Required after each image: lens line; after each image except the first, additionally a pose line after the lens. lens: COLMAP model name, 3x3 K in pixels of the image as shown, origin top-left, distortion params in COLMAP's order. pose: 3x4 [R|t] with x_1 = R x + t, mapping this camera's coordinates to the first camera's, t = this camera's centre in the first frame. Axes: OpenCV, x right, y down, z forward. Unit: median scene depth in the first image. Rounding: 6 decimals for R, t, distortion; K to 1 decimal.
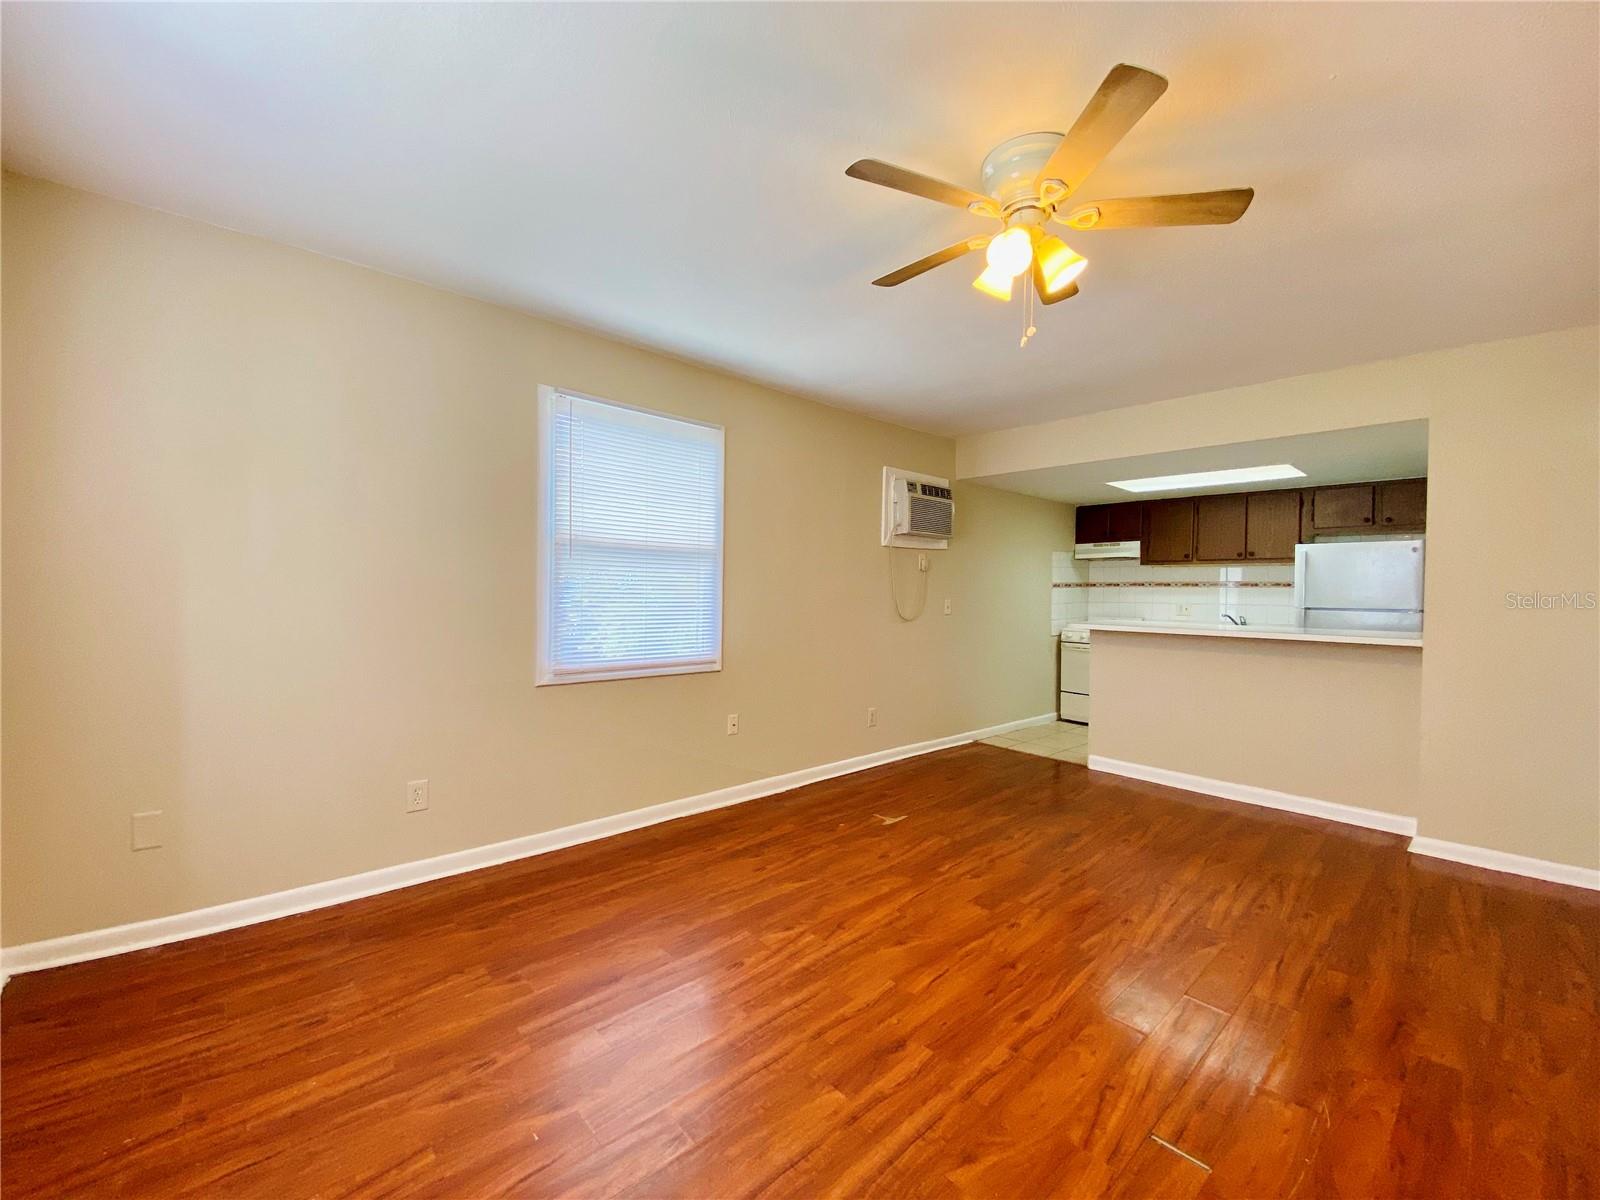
lens RADIAL K [[637.8, 0, 791.0], [0, 637.8, 601.0], [0, 0, 1]] dist [-0.000628, -0.000104]
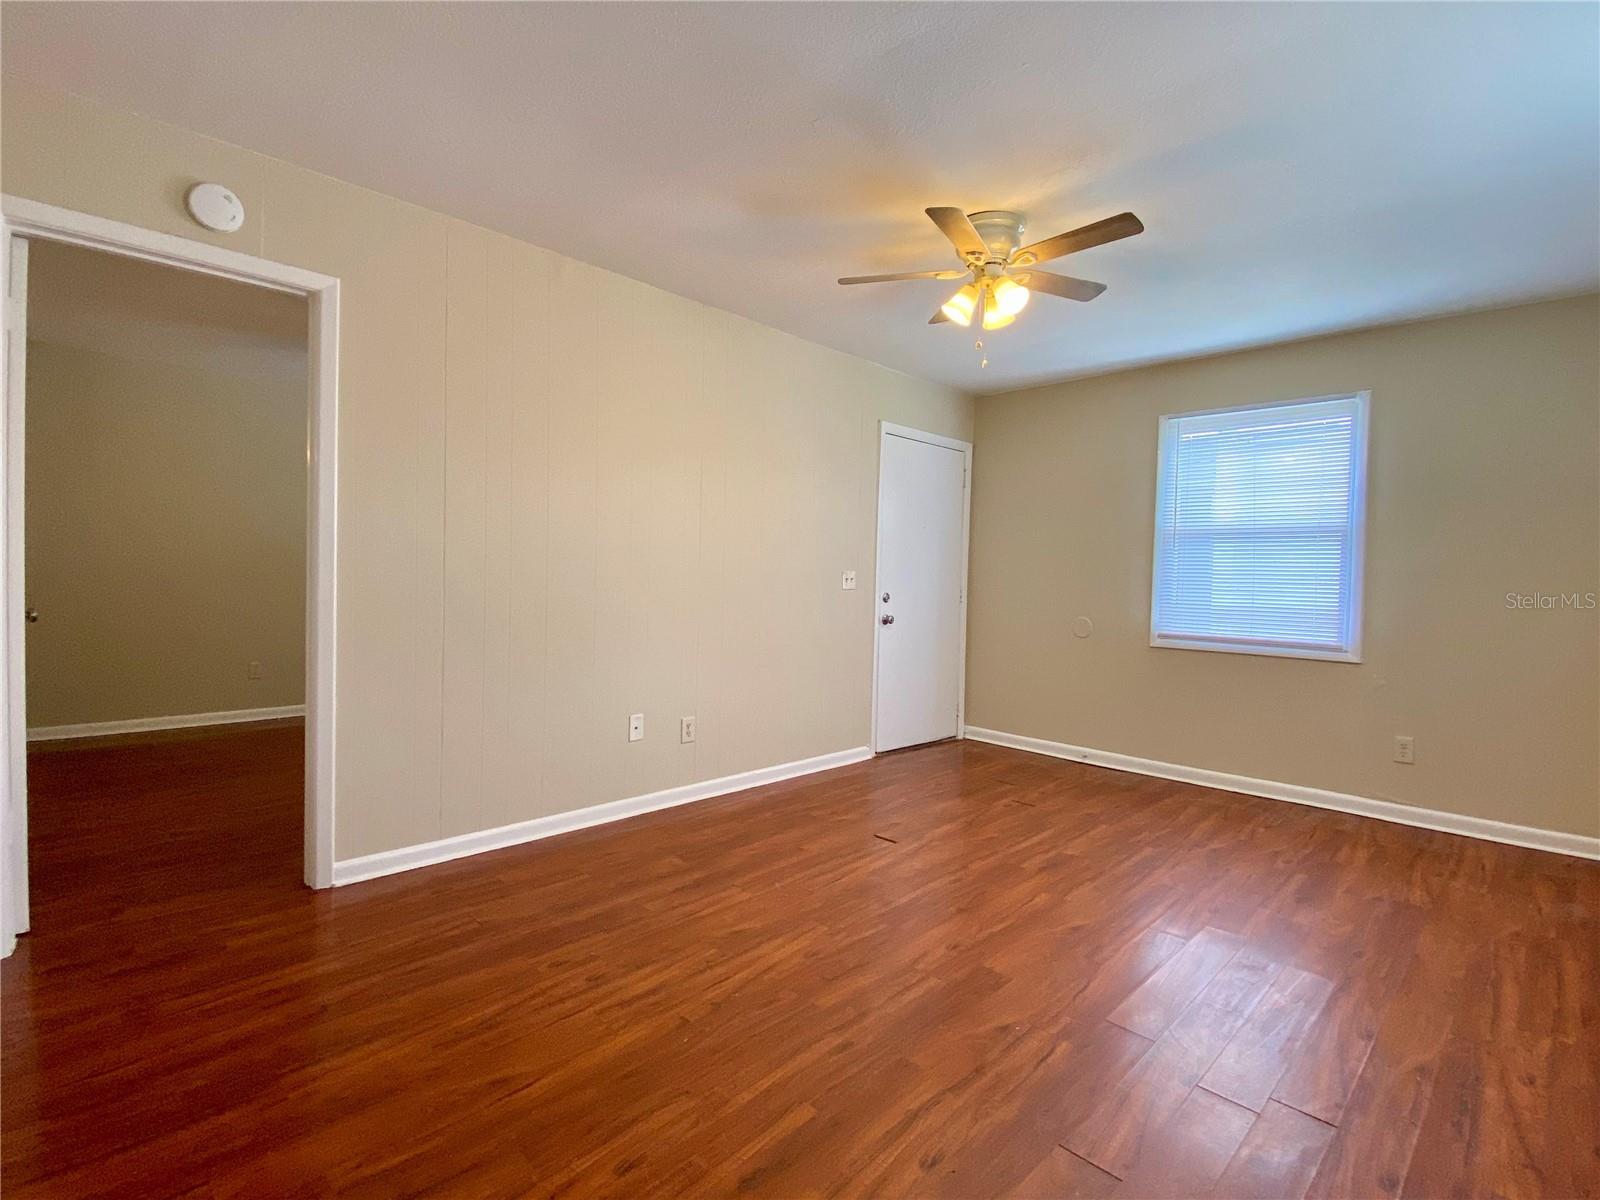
lens RADIAL K [[758.2, 0, 800.0], [0, 758.2, 600.0], [0, 0, 1]] dist [-0.000945, -0.000446]
pose [[-0.996451, -0.046802, -0.069964, 0.628973], [-0.051116, 0.996815, 0.061204, 0.008022], [0.066877, 0.064563, -0.995670, 1.911082]]
